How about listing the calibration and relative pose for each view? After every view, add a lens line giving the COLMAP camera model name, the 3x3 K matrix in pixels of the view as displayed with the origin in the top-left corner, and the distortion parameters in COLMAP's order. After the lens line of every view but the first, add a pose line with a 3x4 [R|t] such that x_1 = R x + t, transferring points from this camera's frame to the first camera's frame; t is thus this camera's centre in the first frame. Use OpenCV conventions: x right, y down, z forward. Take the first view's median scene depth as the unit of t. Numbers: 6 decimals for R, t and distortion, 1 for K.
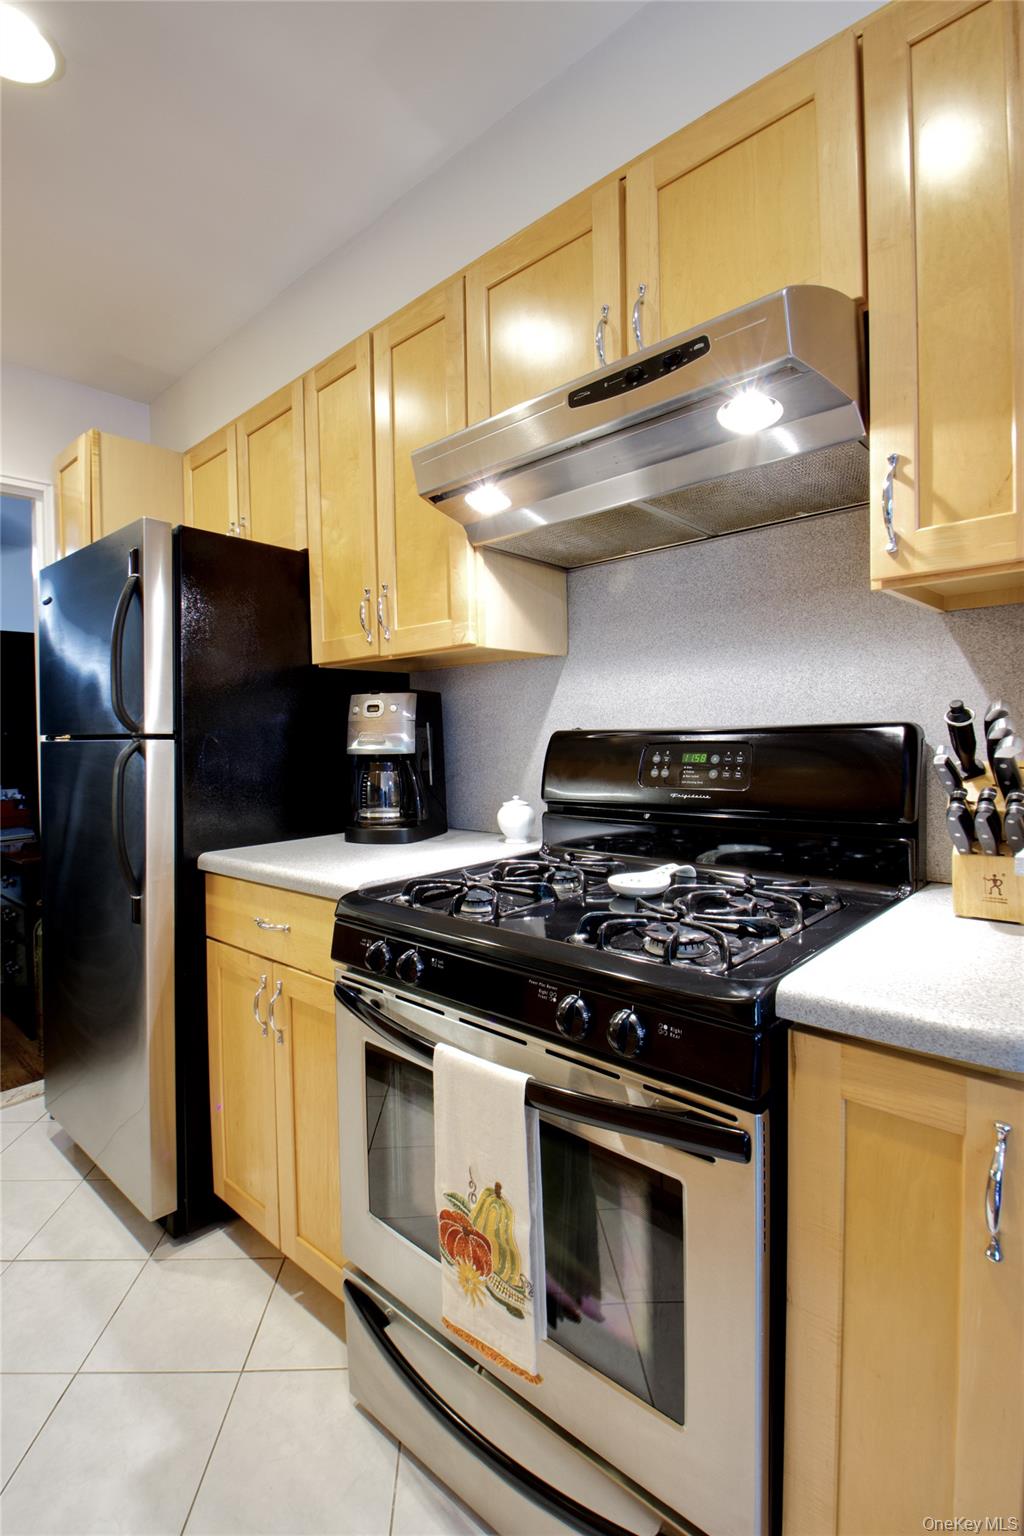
lens RADIAL K [[724.6, 0, 488.8], [0, 724.6, 755.2], [0, 0, 1]] dist [0.013017, -0.025118]
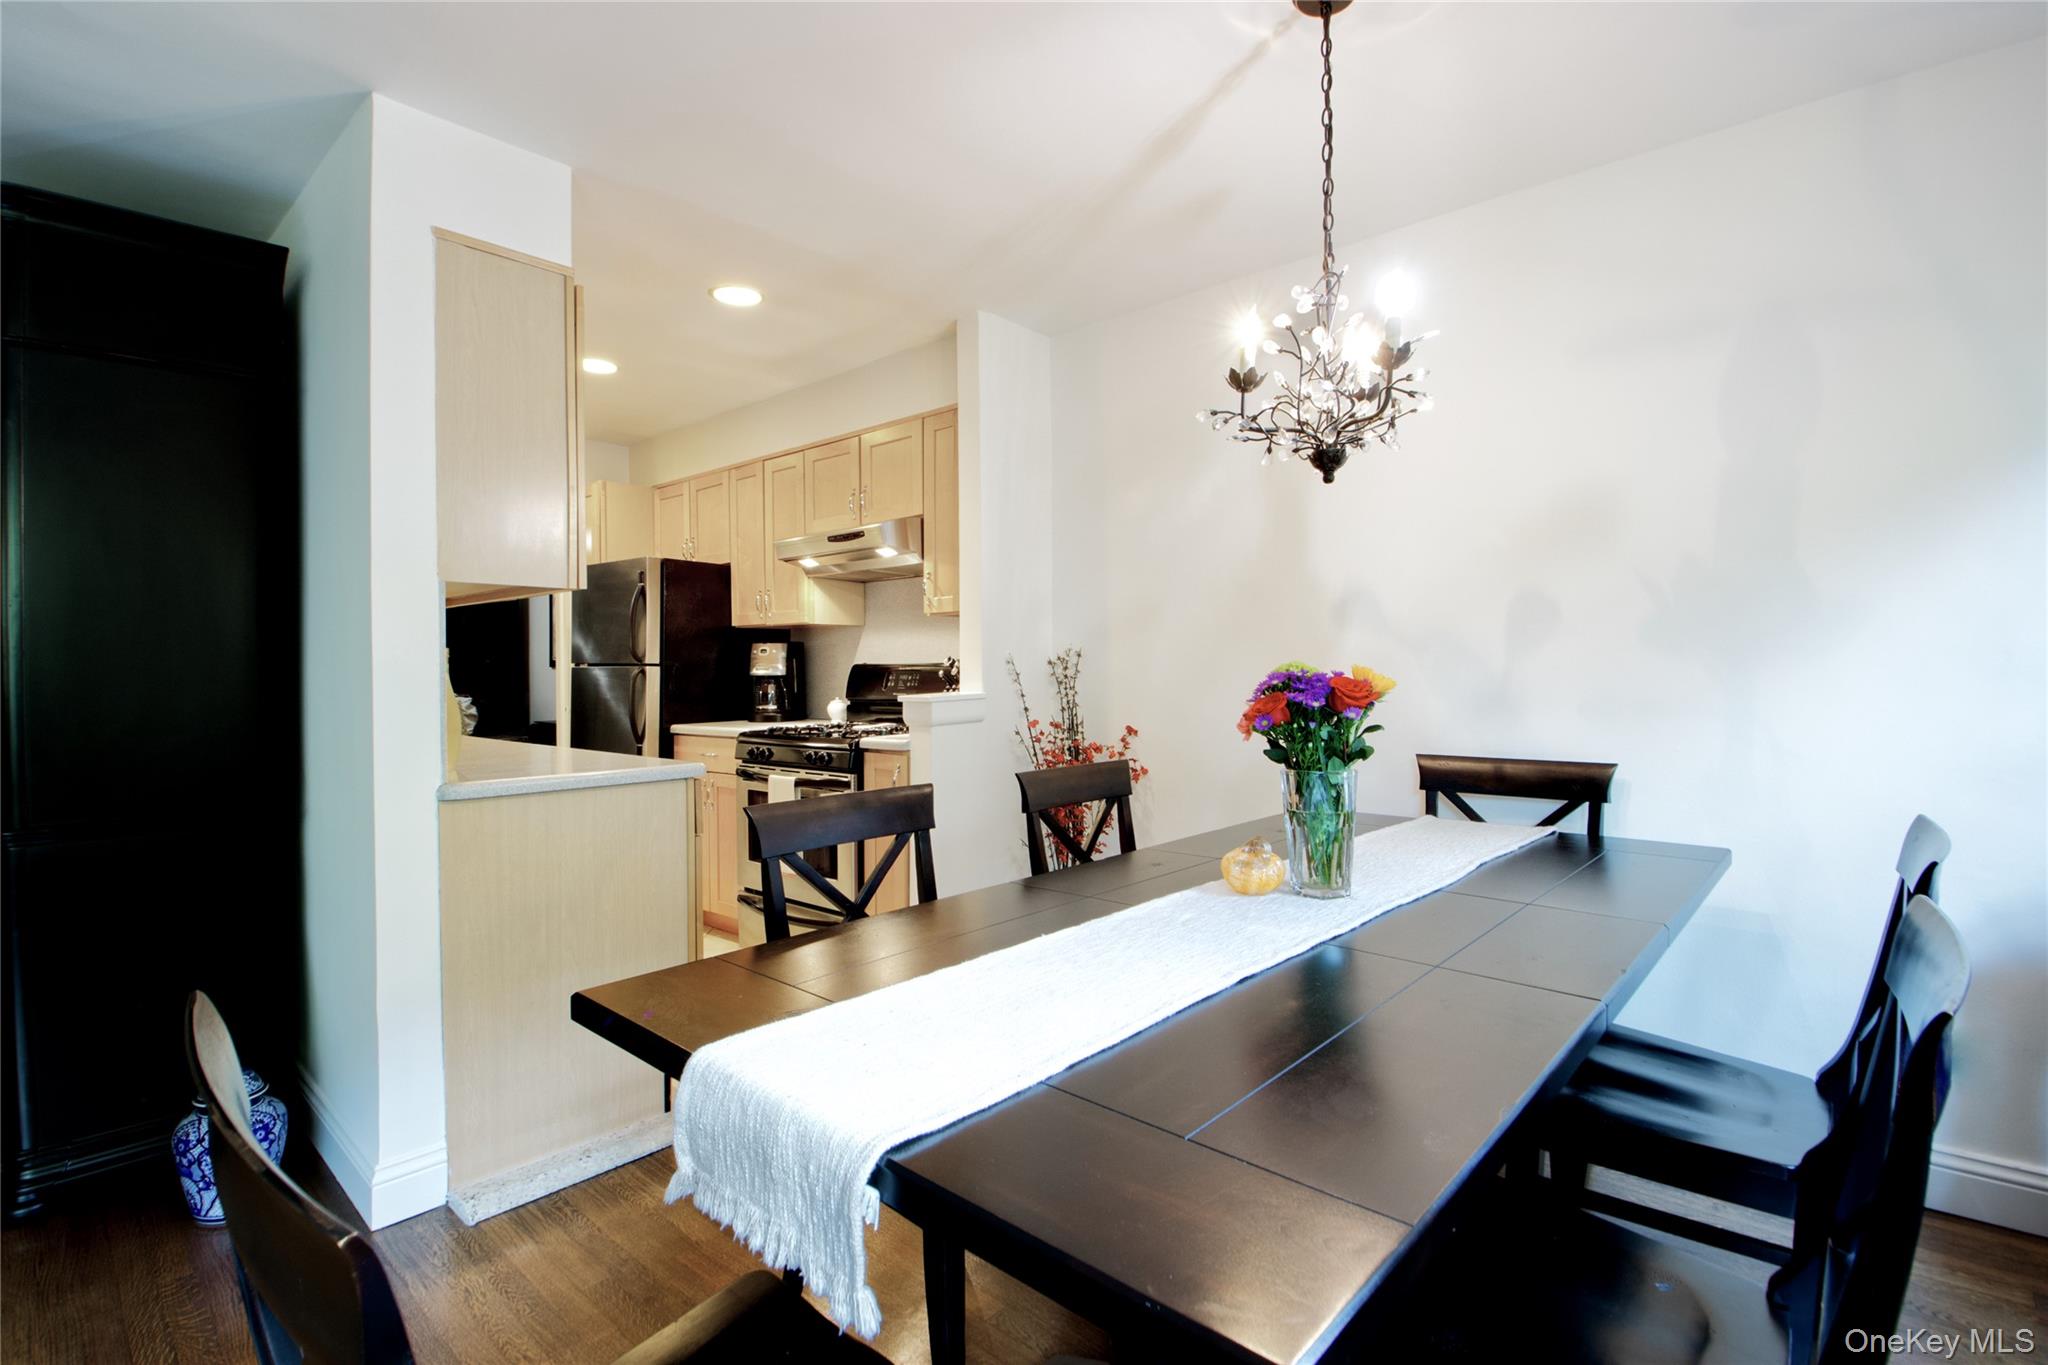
lens RADIAL K [[938.4, 0, 1014.2], [0, 938.4, 677.8], [0, 0, 1]] dist [0.002970, -0.022190]
pose [[0.999239, 0.010058, 0.037688, 0.425669], [-0.009398, 0.999800, -0.017640, 0.044146], [-0.037858, 0.017273, 0.999134, -1.557153]]
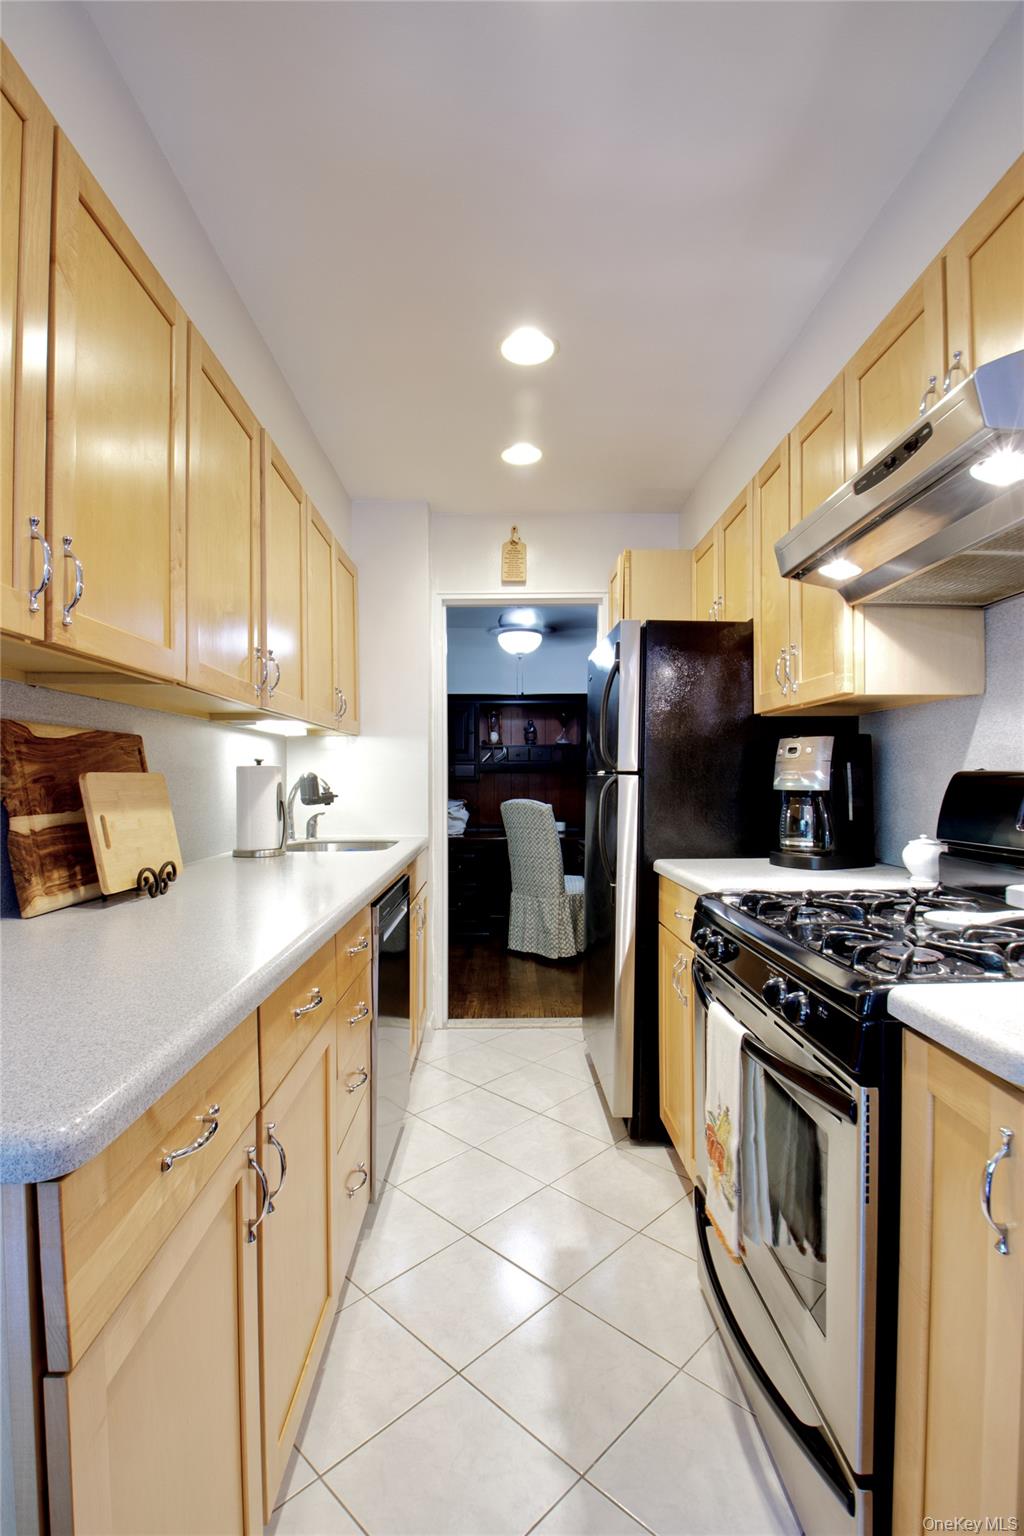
lens RADIAL K [[703.8, 0, 507.9], [0, 703.8, 779.3], [0, 0, 1]] dist [0.002970, -0.022190]
pose [[0.699094, 0.016806, -0.714832, 0.344173], [-0.028825, 0.999573, -0.004690, -0.000220], [0.714448, 0.023884, 0.699280, -0.115934]]
